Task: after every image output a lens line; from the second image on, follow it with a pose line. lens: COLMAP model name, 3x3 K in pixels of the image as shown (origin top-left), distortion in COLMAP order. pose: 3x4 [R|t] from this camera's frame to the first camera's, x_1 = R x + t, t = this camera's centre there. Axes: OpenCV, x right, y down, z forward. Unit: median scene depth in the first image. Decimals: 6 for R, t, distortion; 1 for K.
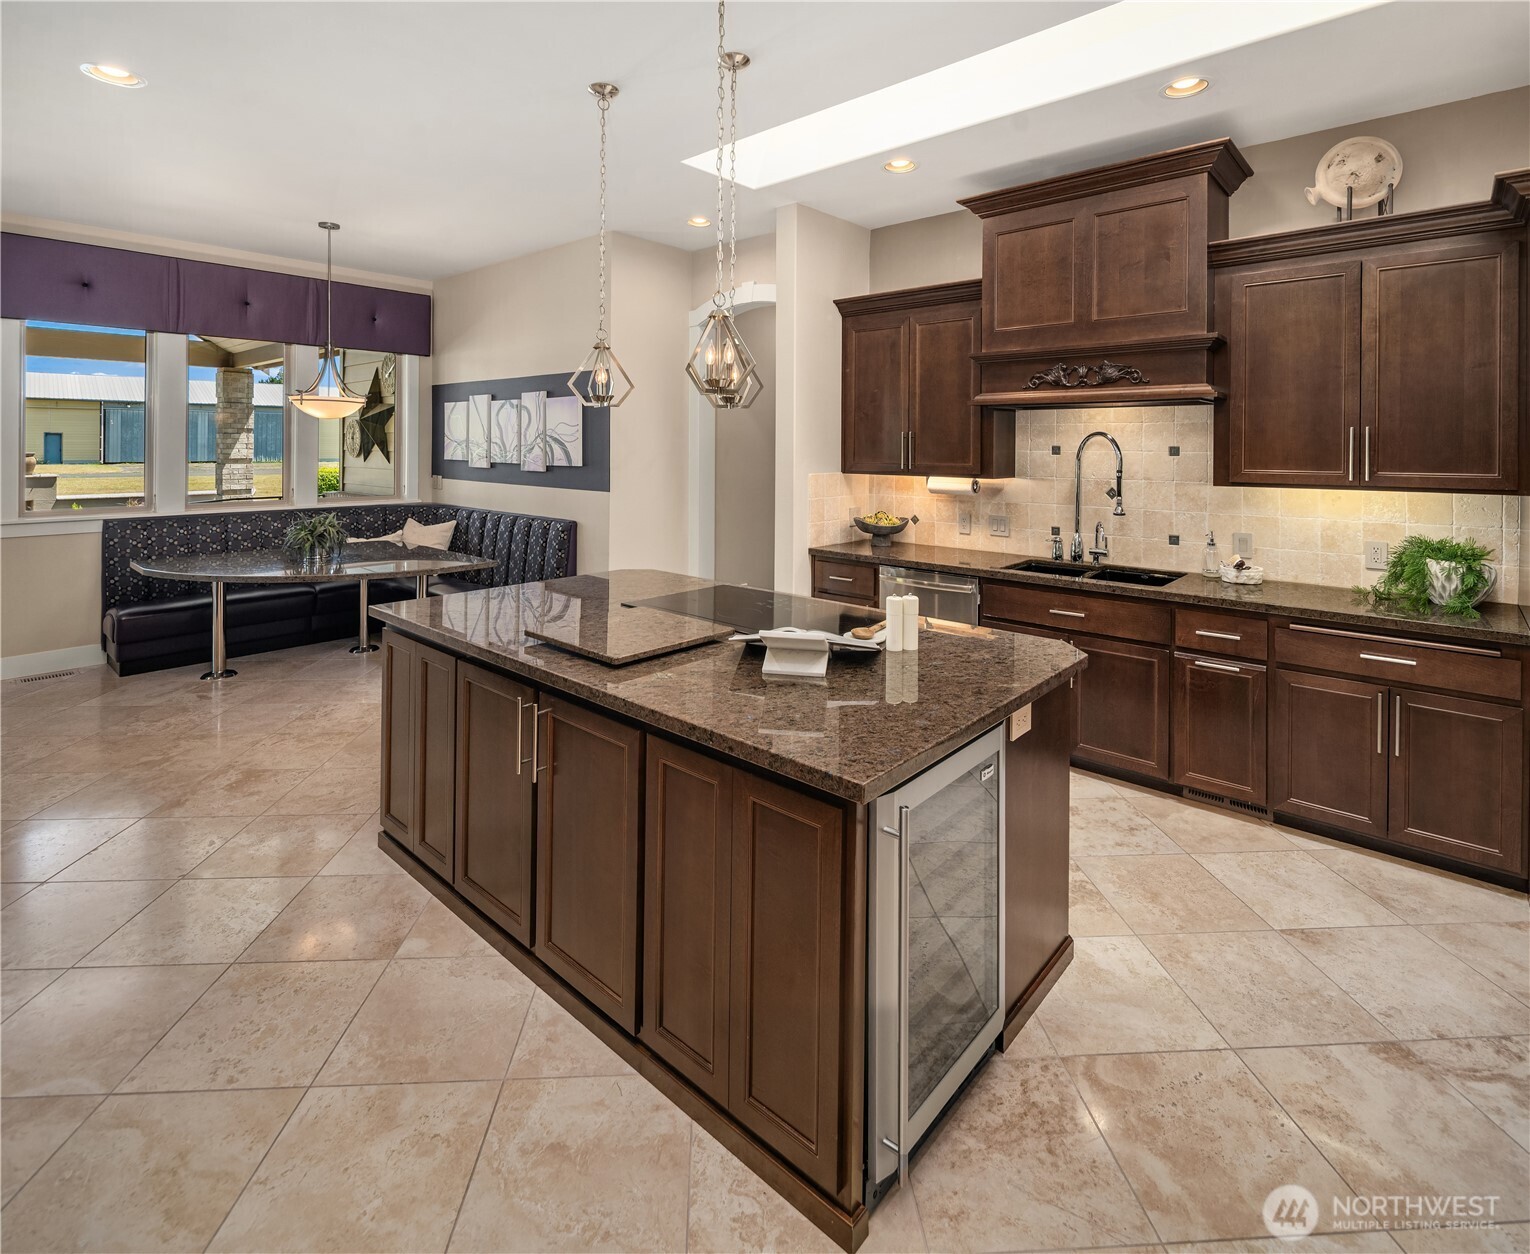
lens RADIAL K [[738.6, 0, 765.0], [0, 738.6, 627.0], [0, 0, 1]] dist [0.000523, 0.000145]
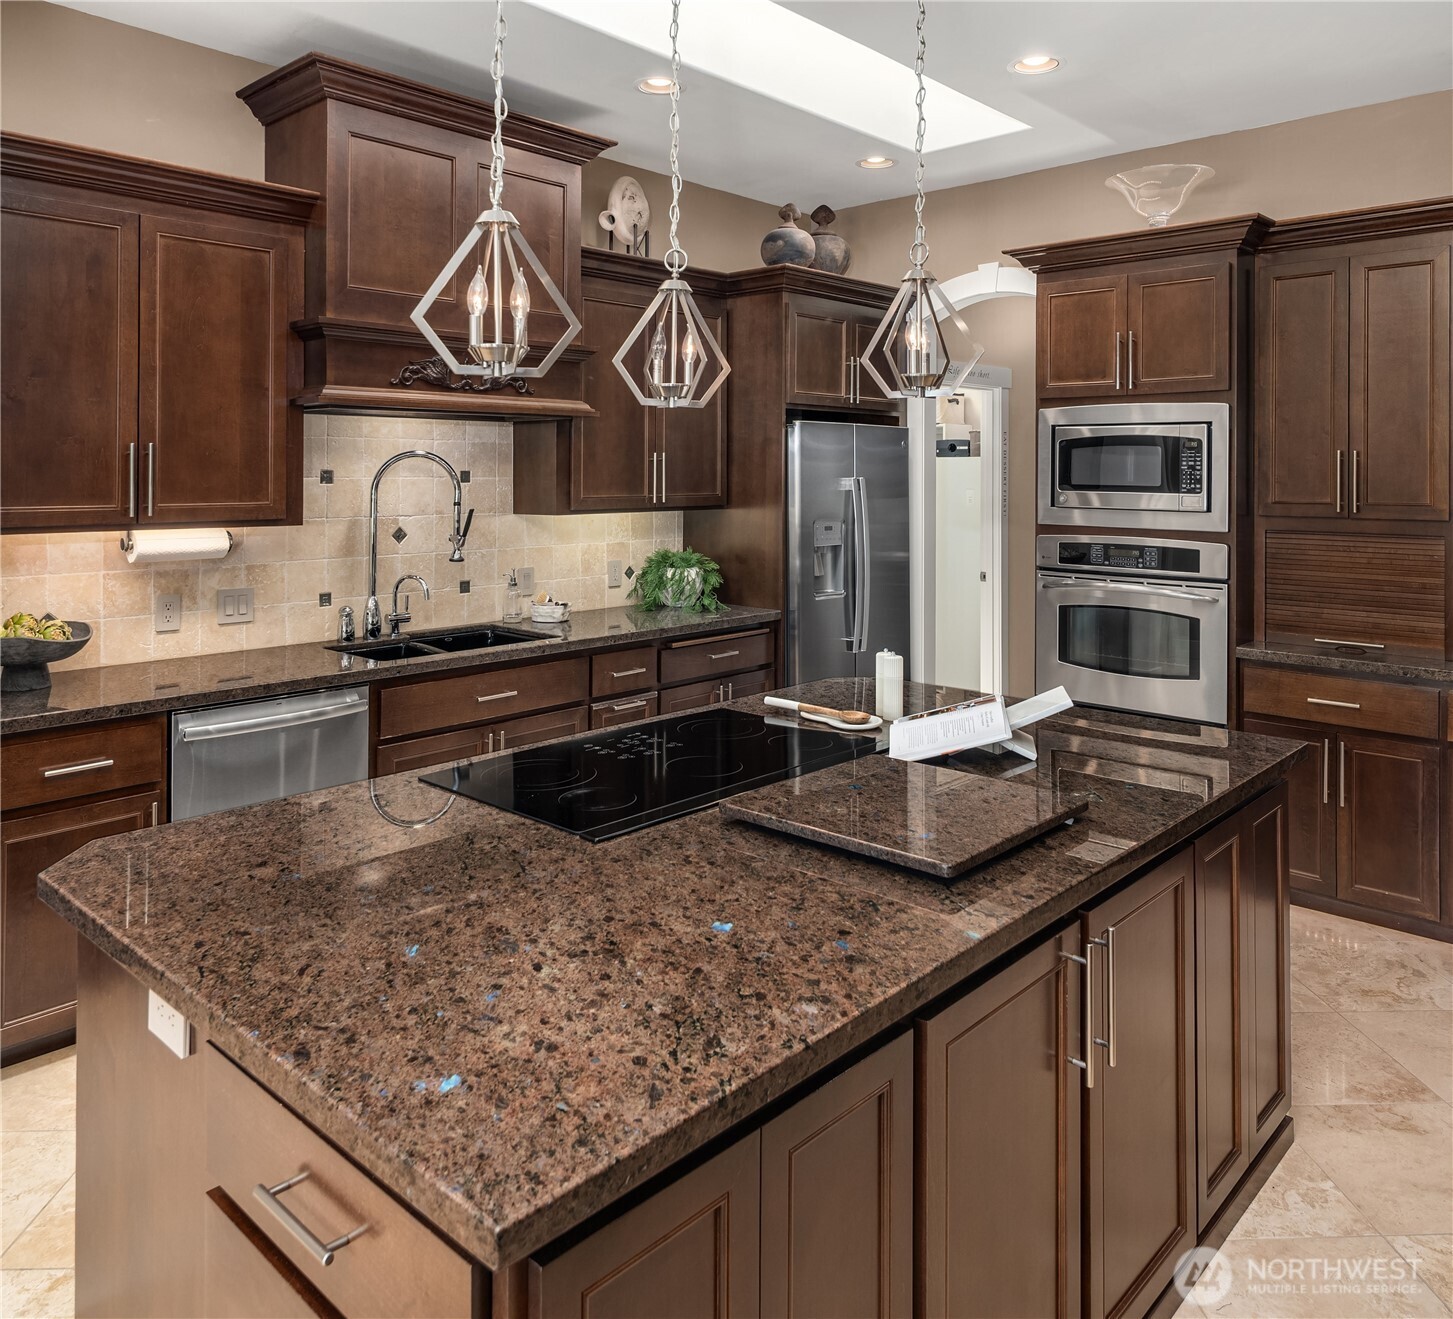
lens RADIAL K [[1092.8, 0, 726.5], [0, 1092.8, 659.5], [0, 0, 1]] dist [-0.001051, 0.000193]
pose [[0.015350, -0.171657, 0.985037, -0.575096], [0.238206, 0.957416, 0.163132, -0.157613], [-0.971093, 0.232138, 0.055586, 0.640161]]
